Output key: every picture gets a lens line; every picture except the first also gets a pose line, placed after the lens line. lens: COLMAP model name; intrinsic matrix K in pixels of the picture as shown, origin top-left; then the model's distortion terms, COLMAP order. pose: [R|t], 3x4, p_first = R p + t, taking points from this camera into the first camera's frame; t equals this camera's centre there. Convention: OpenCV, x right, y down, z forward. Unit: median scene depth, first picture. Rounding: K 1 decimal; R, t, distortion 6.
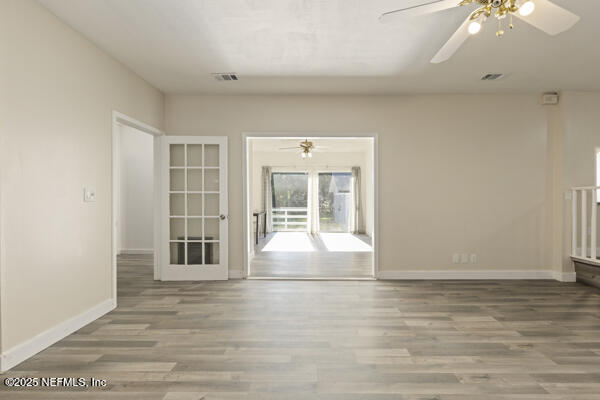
lens RADIAL K [[269.2, 0, 304.4], [0, 269.2, 199.3], [0, 0, 1]] dist [-0.000352, -0.000284]
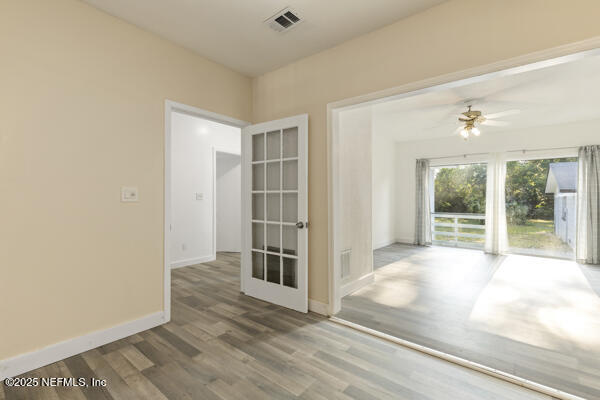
lens RADIAL K [[269.1, 0, 307.3], [0, 269.1, 201.0], [0, 0, 1]] dist [0.005058, 0.000316]
pose [[0.795188, 0.007417, -0.606318, 0.150188], [-0.008323, 0.999964, 0.001316, -0.000716], [0.606306, 0.004000, 0.795221, 0.429864]]
